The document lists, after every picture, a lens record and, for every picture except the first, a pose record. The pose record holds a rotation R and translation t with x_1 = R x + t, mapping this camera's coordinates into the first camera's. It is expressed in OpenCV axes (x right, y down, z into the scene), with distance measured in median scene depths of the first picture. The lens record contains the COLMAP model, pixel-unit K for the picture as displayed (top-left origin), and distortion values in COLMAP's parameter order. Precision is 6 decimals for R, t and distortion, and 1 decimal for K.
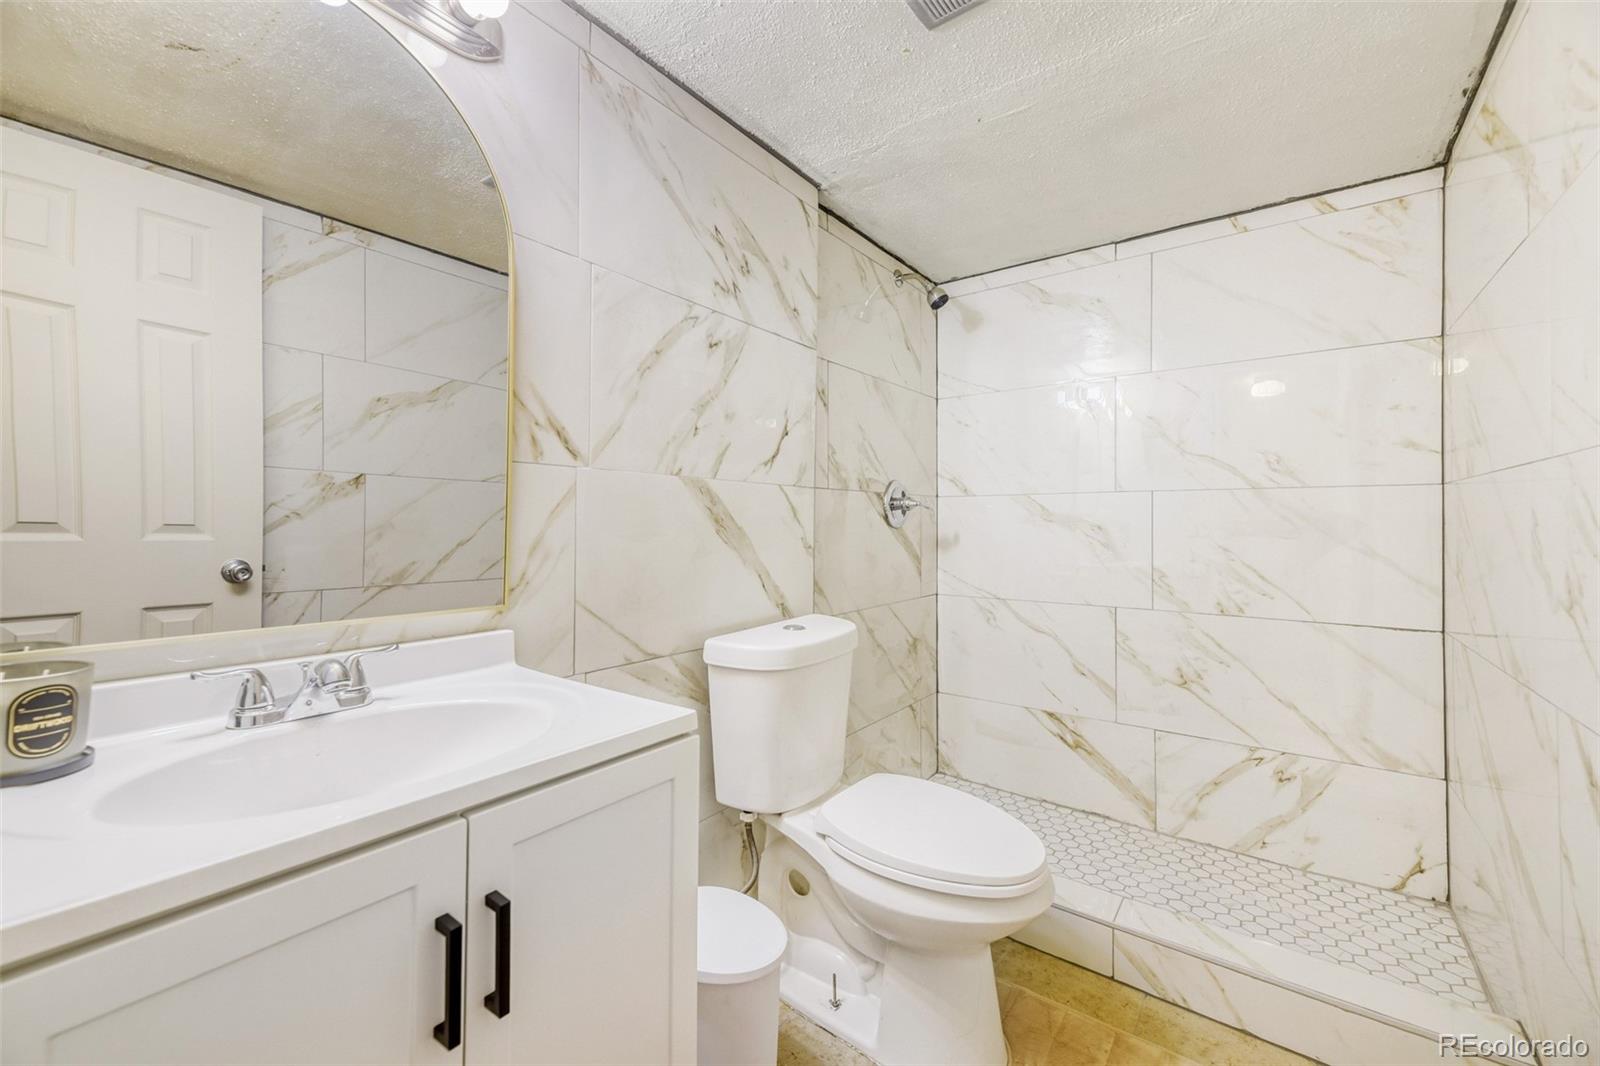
lens RADIAL K [[649.7, 0, 797.9], [0, 649.7, 524.1], [0, 0, 1]] dist [0.012894, -0.000823]
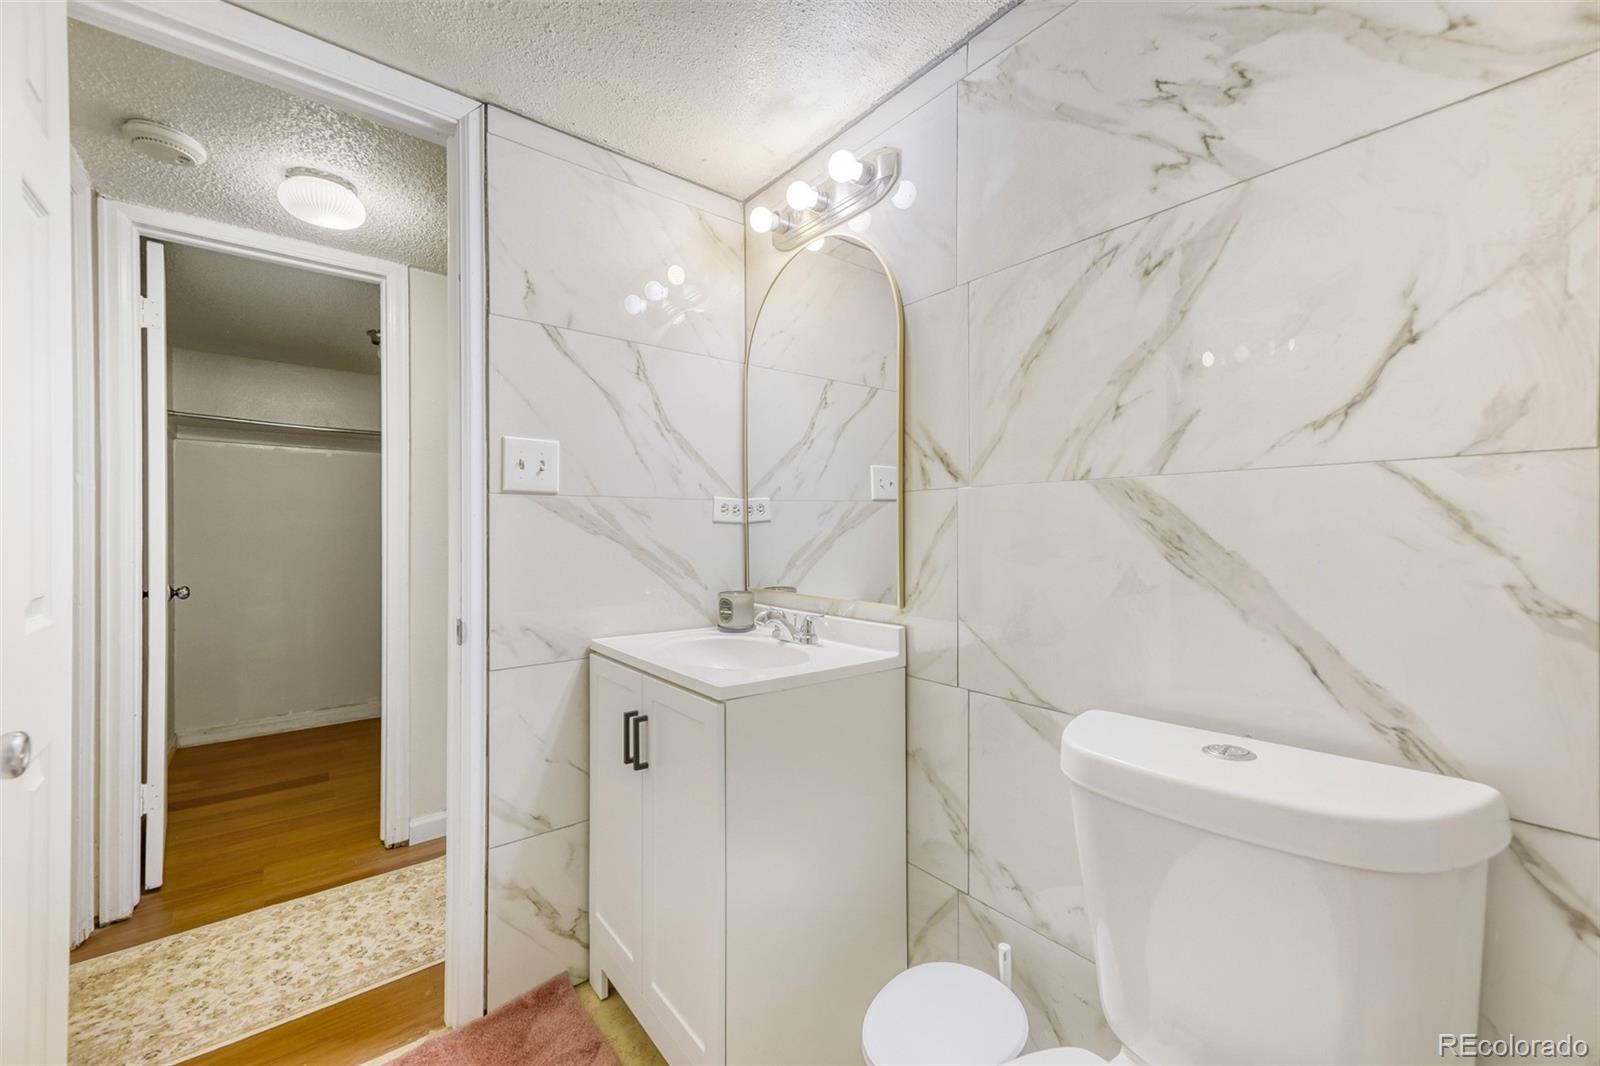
lens RADIAL K [[649.7, 0, 800.4], [0, 649.7, 534.4], [0, 0, 1]] dist [0.012894, -0.000823]
pose [[-0.263453, 0.002190, -0.964670, 0.616340], [0.001949, 0.999997, 0.001738, -0.013133], [0.964670, -0.001422, -0.263456, 0.869610]]
